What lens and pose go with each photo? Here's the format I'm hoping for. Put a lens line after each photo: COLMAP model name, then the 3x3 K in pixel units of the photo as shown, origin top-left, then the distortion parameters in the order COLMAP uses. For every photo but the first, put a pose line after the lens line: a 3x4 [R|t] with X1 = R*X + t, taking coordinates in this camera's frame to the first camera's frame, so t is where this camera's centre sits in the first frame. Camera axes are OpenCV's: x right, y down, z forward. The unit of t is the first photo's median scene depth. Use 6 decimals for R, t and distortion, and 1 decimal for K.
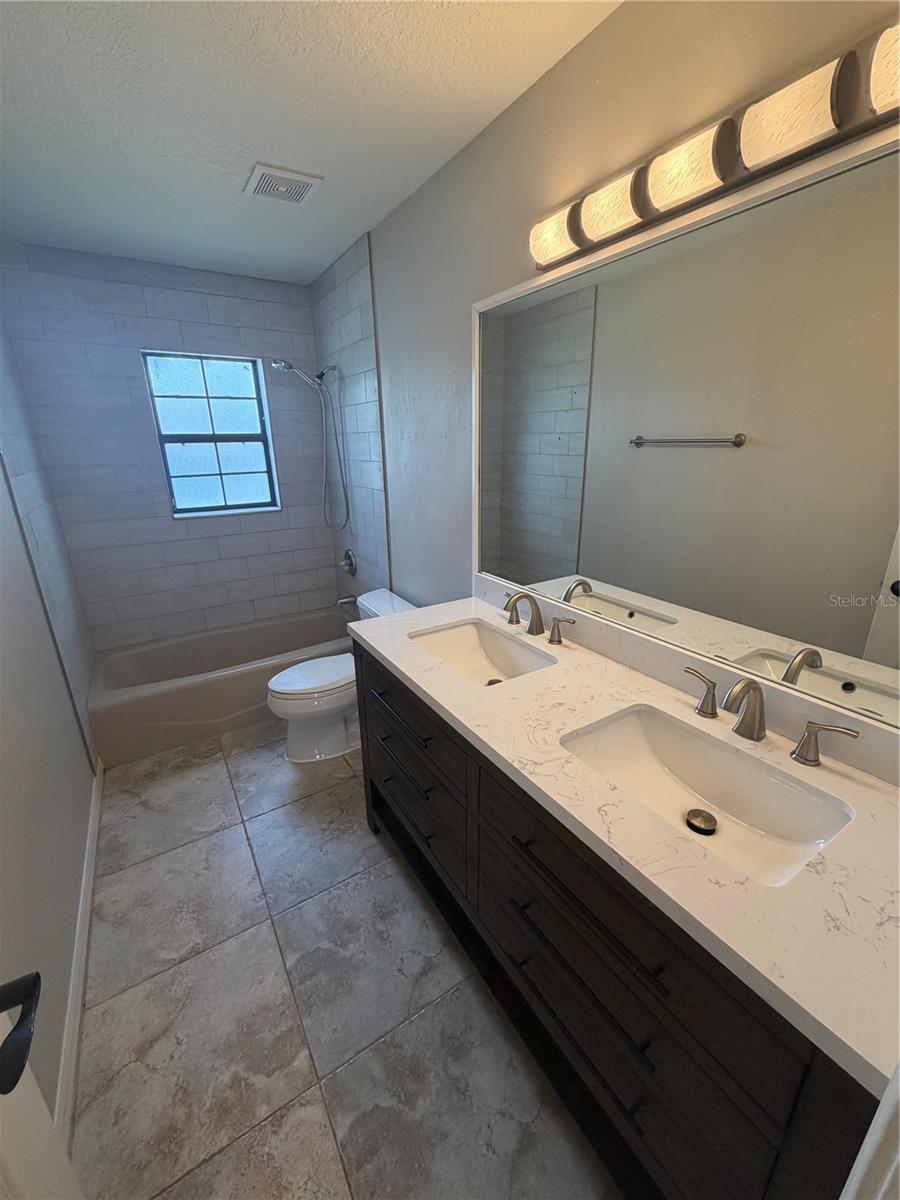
lens RADIAL K [[475.9, 0, 450.0], [0, 475.9, 600.0], [0, 0, 1]] dist [-0.000711, 0.000032]
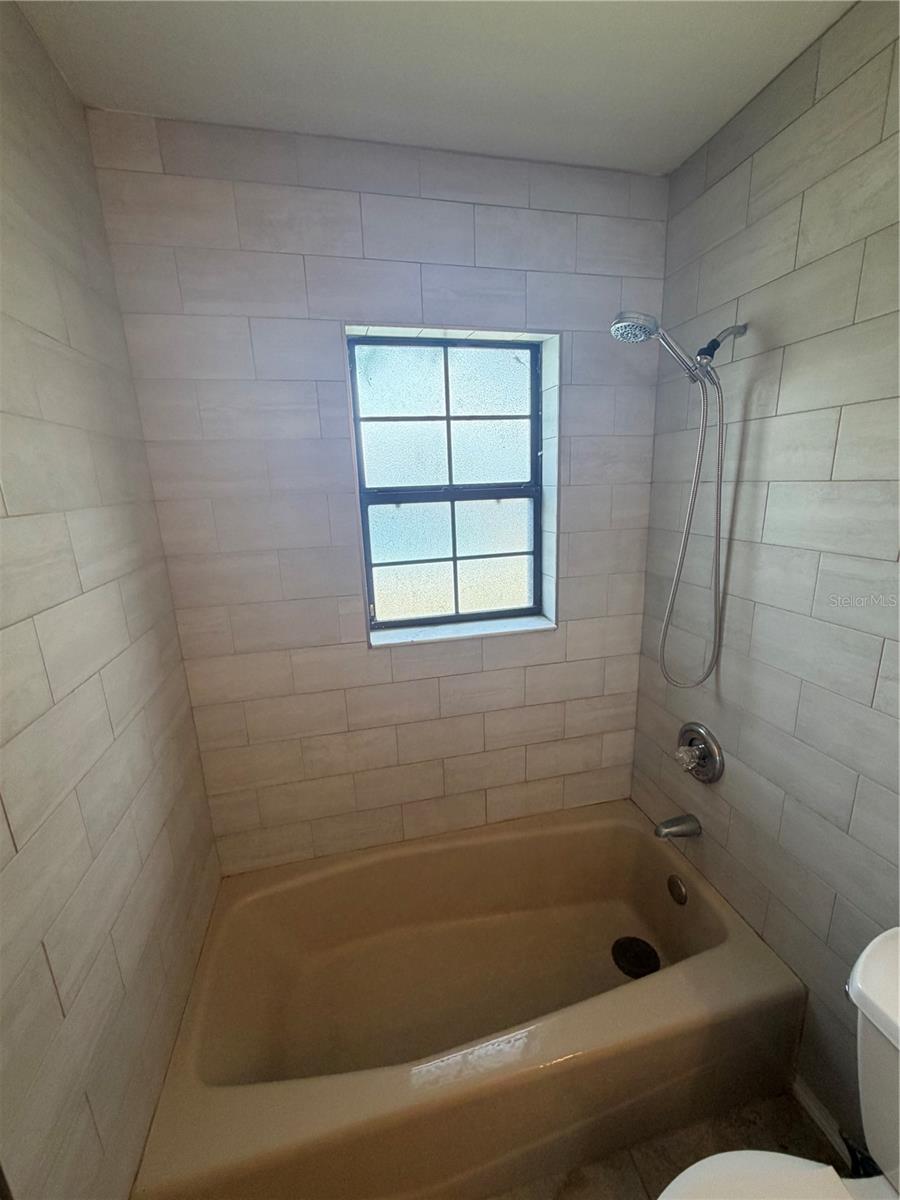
lens RADIAL K [[475.9, 0, 450.0], [0, 475.9, 600.0], [0, 0, 1]] dist [-0.000711, 0.000032]
pose [[0.941377, 0.063268, -0.331371, -0.330534], [-0.086669, 0.994645, -0.056307, -0.201871], [0.326034, 0.081725, 0.941819, 0.535959]]
